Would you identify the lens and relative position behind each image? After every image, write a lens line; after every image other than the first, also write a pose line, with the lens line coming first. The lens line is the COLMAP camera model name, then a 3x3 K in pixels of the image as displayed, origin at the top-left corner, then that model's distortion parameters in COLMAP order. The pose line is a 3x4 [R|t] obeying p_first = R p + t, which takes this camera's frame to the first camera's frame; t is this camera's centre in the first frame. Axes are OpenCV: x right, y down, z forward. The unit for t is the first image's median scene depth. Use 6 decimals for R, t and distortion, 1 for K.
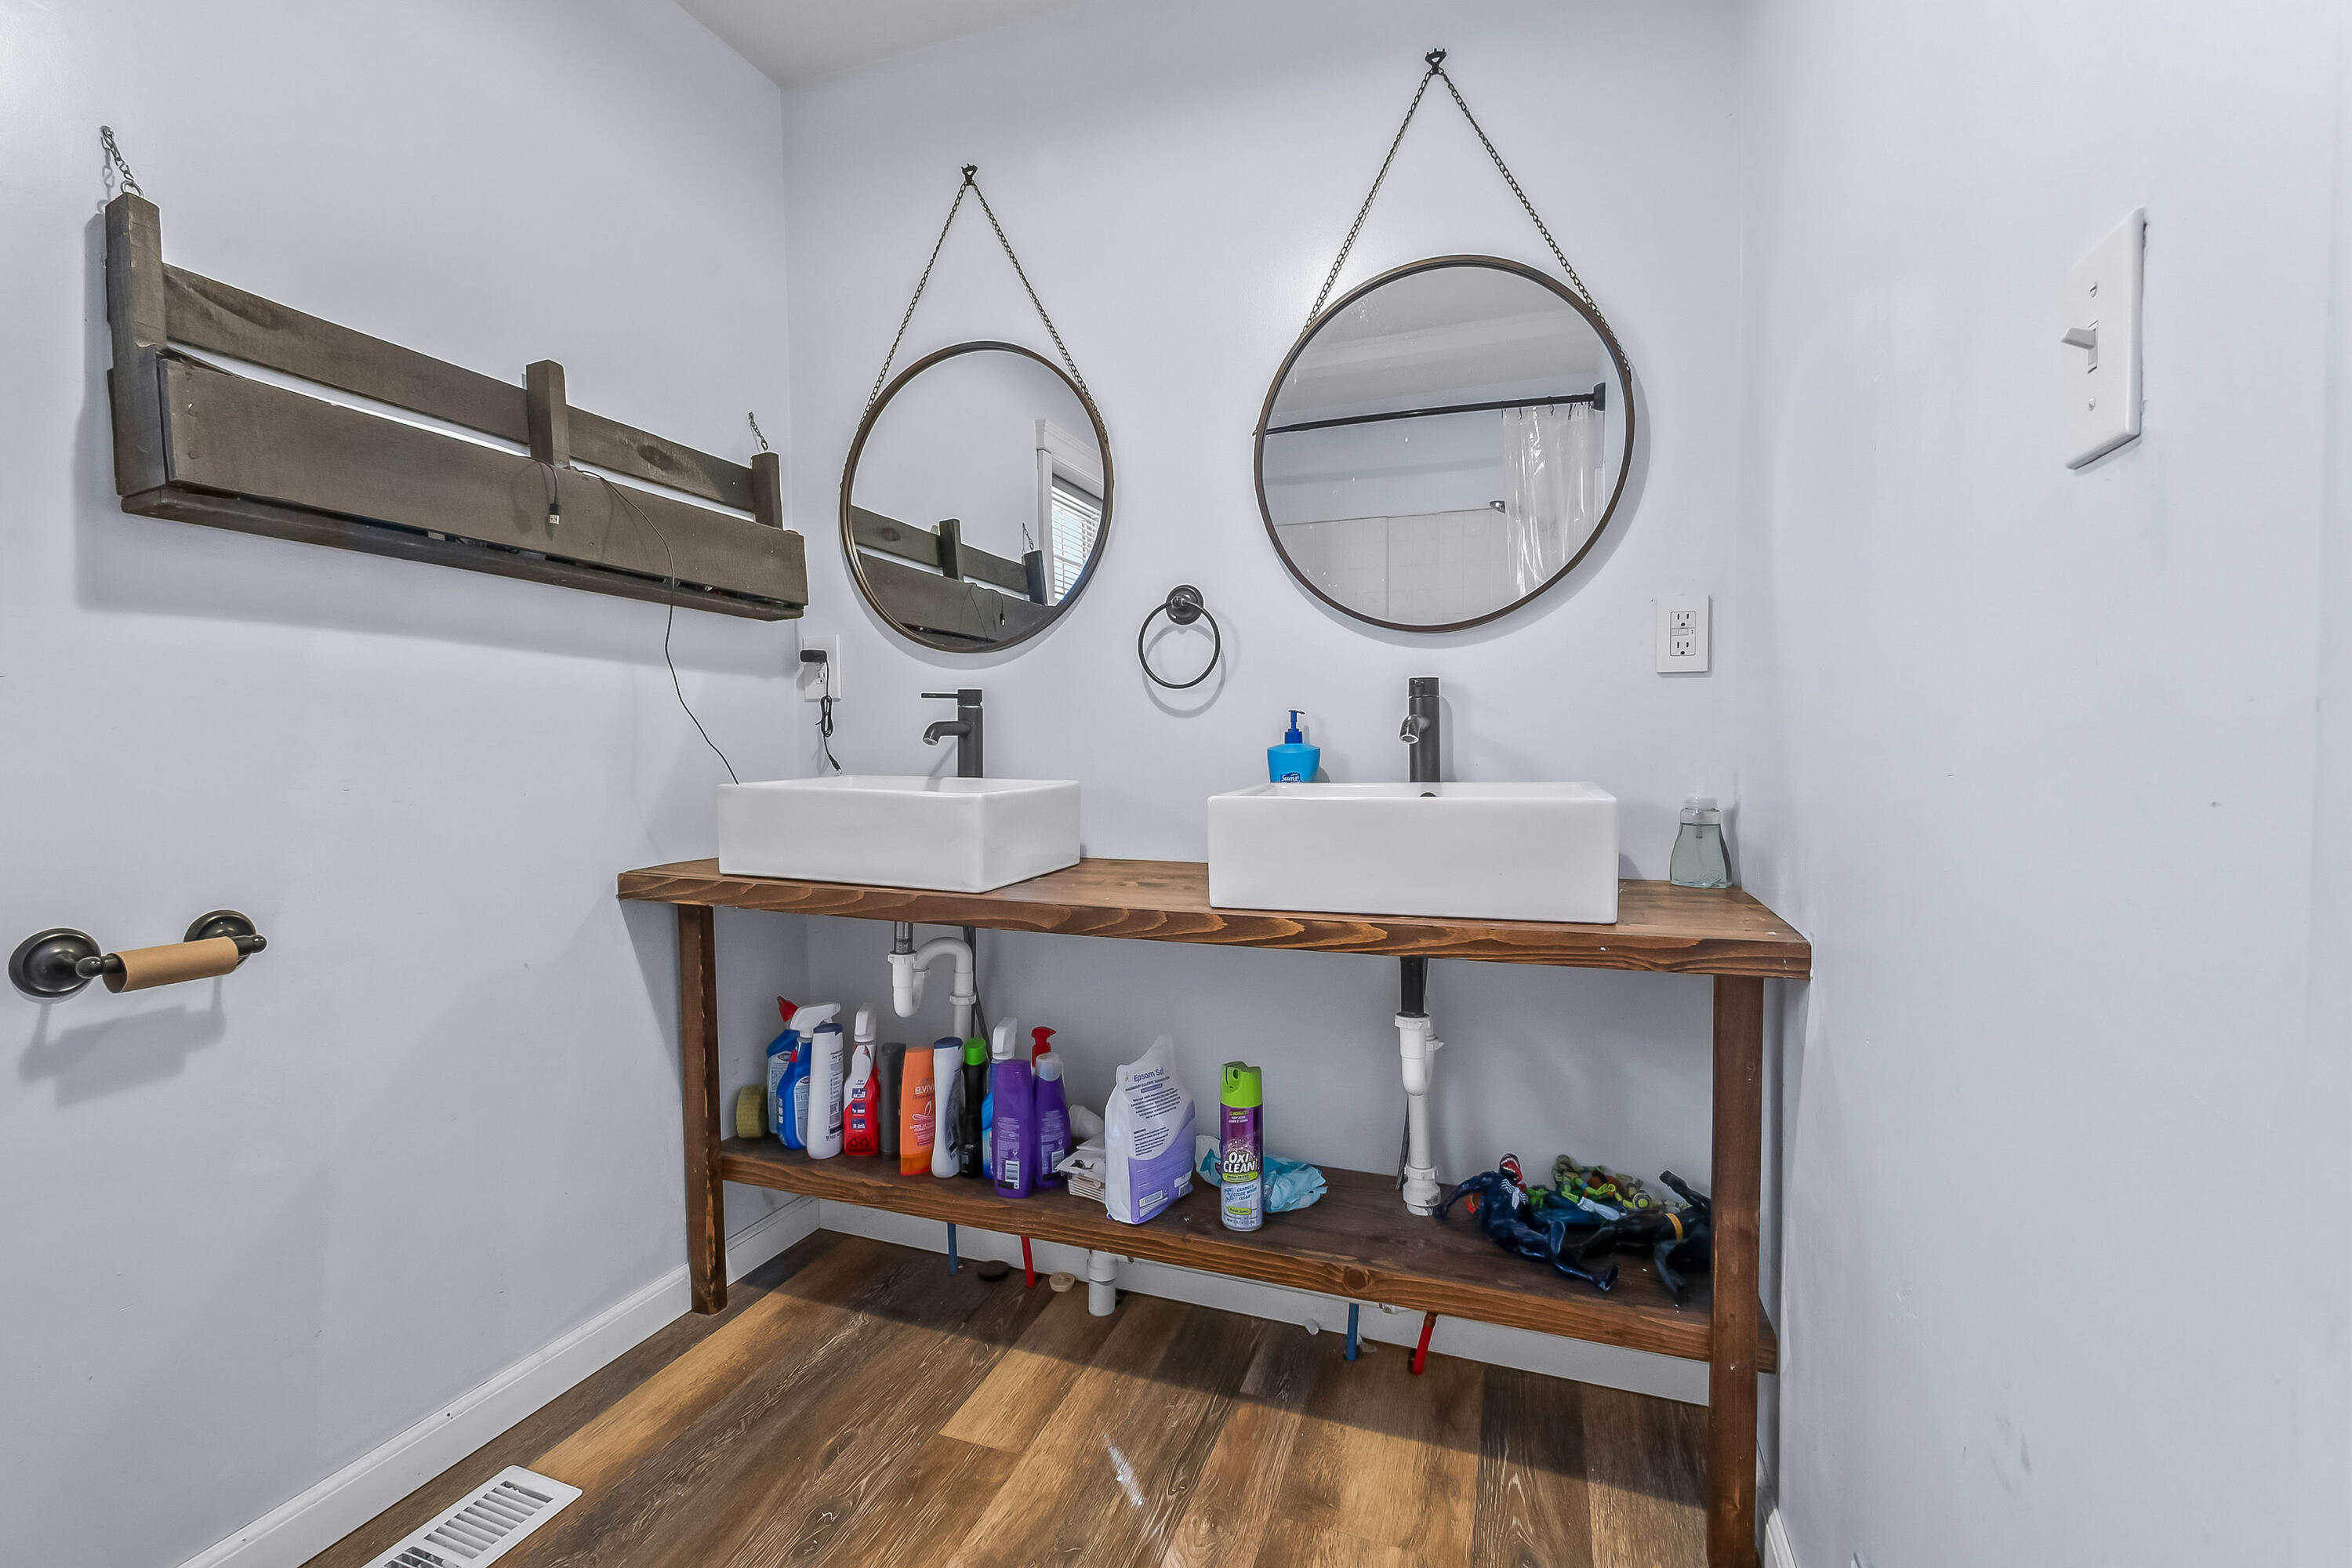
lens RADIAL K [[1037.7, 0, 1171.5], [0, 1037.7, 776.6], [0, 0, 1]] dist [0.003592, -0.002370]
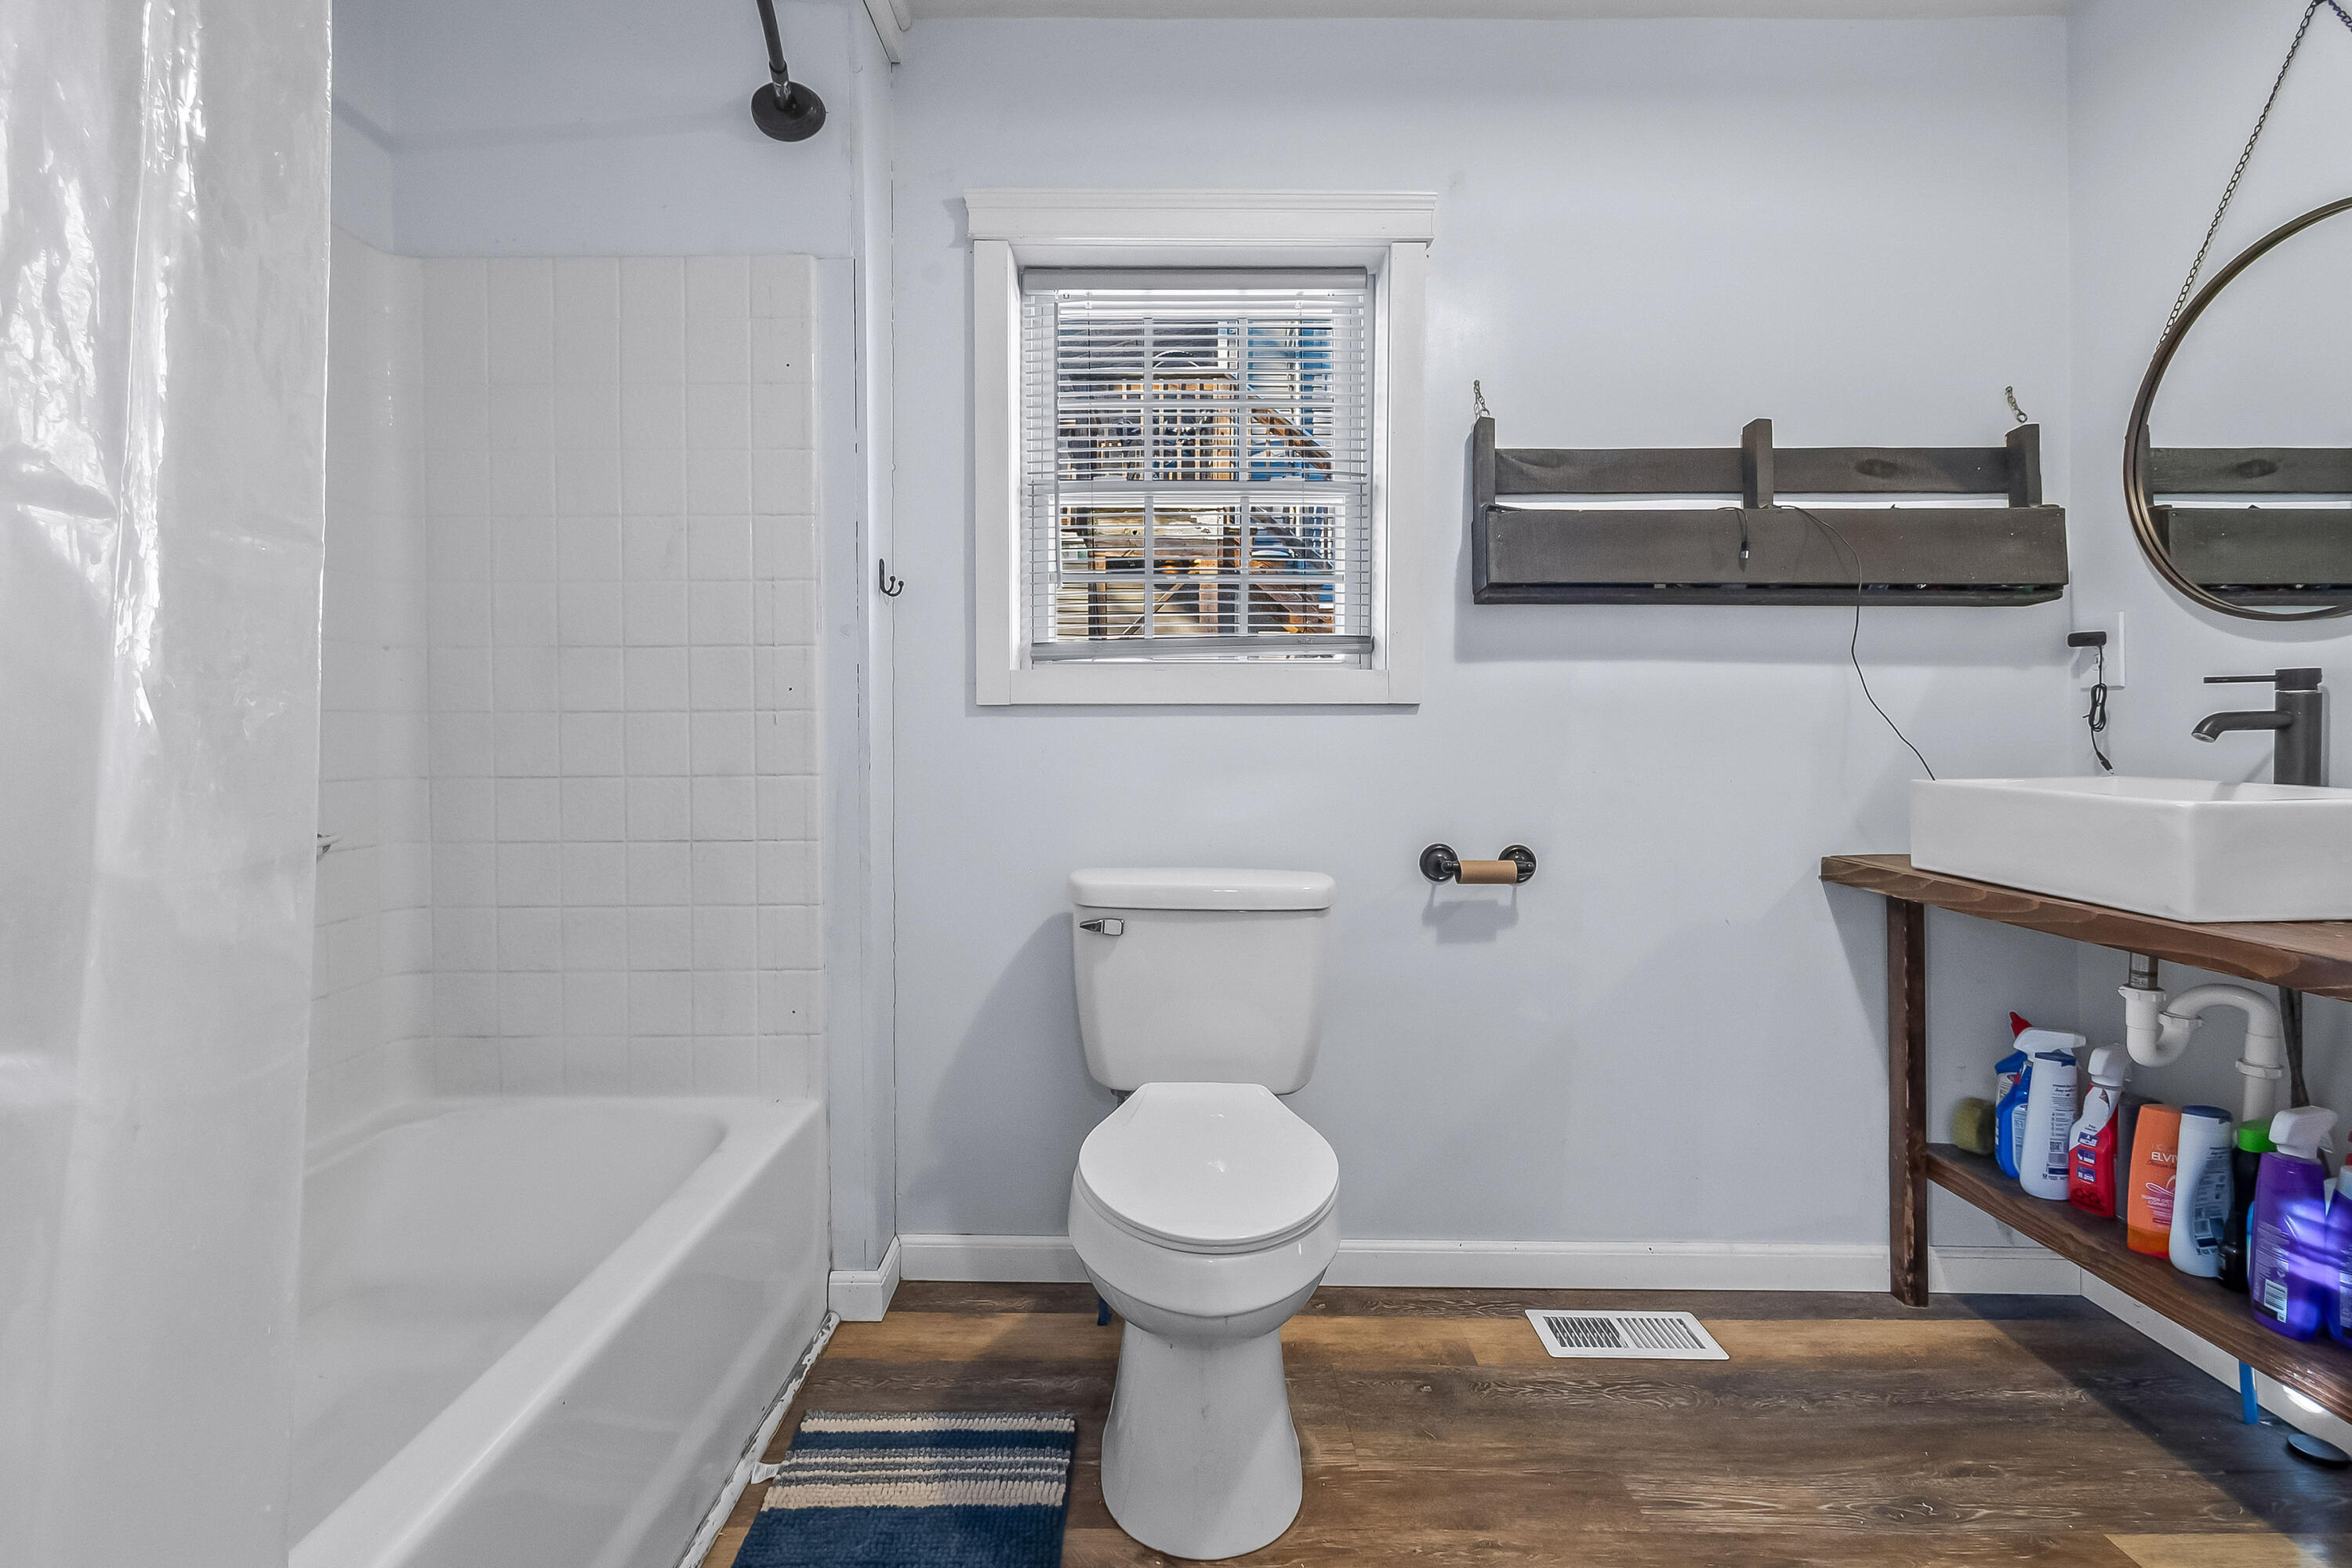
lens RADIAL K [[1037.7, 0, 1167.5], [0, 1037.7, 765.7], [0, 0, 1]] dist [0.003592, -0.002370]
pose [[0.362001, 0.026918, -0.931789, 0.238247], [-0.028689, 0.999431, 0.017726, -0.003193], [0.931736, 0.020315, 0.362567, -0.048821]]
